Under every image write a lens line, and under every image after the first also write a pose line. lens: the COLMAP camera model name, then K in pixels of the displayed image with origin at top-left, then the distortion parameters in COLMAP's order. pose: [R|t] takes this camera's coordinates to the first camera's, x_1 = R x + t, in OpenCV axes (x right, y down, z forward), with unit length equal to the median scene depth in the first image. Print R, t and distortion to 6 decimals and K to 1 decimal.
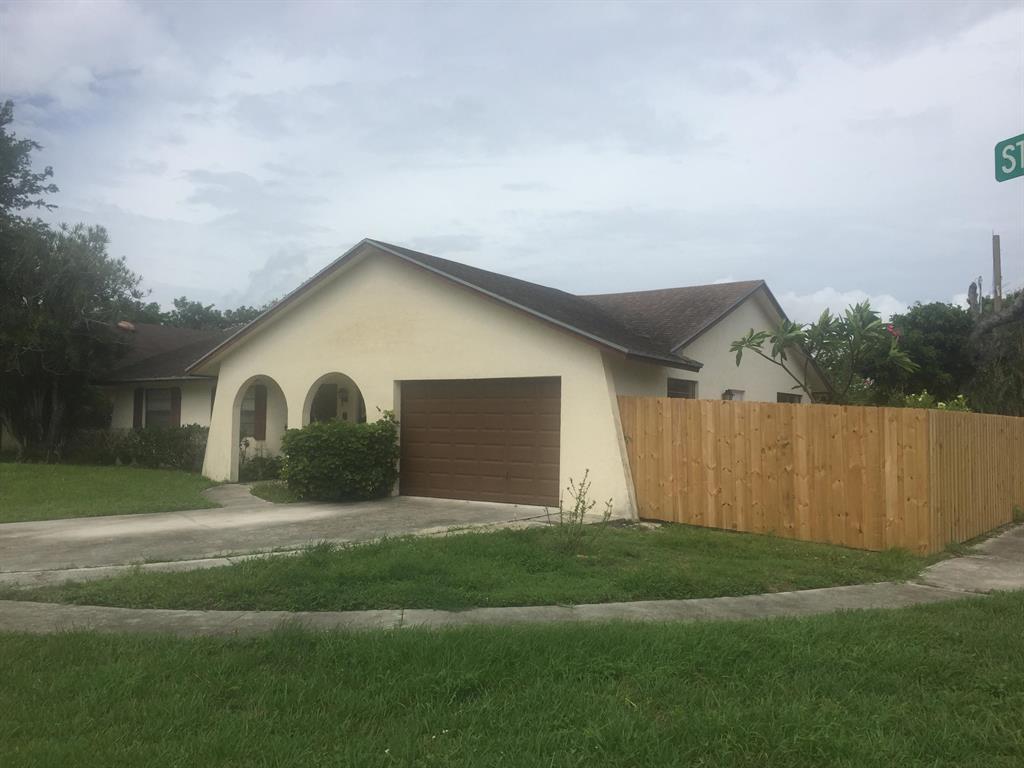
lens RADIAL K [[866.4, 0, 512.0], [0, 866.4, 384.0], [0, 0, 1]] dist [-0.005763, -0.014411]
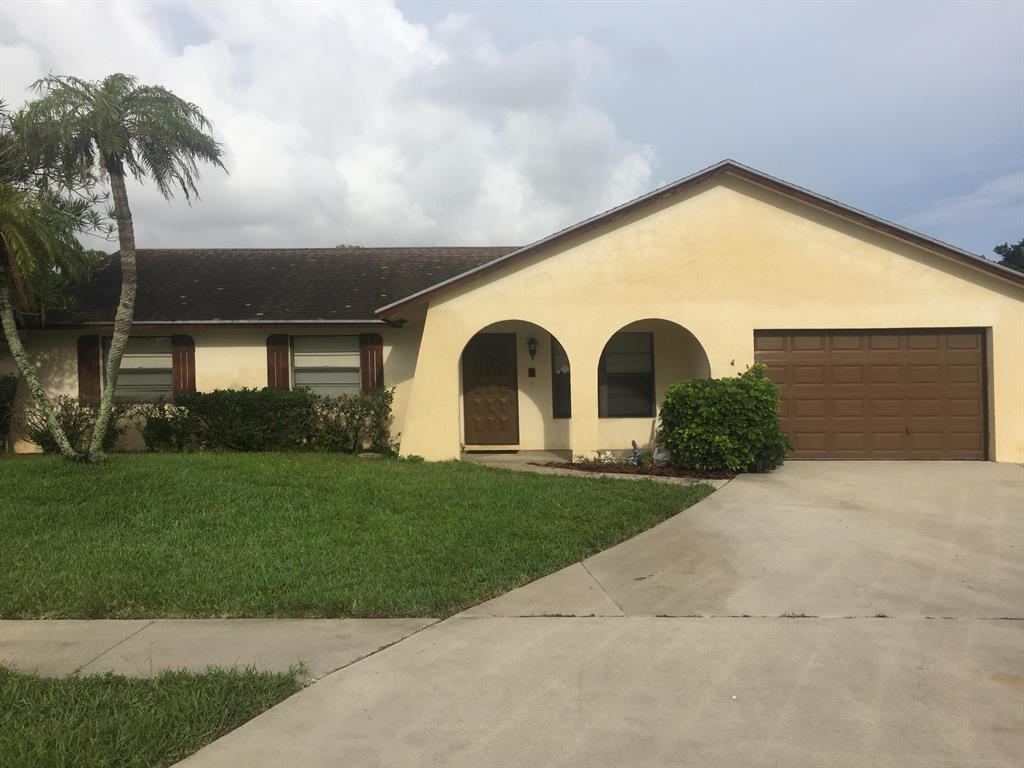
lens RADIAL K [[866.4, 0, 512.0], [0, 866.4, 384.0], [0, 0, 1]] dist [-0.005763, -0.014411]
pose [[0.819481, -0.026202, 0.572508, -0.790259], [-0.007333, 0.998393, 0.056190, 0.004102], [-0.573060, -0.050245, 0.817972, 0.422852]]
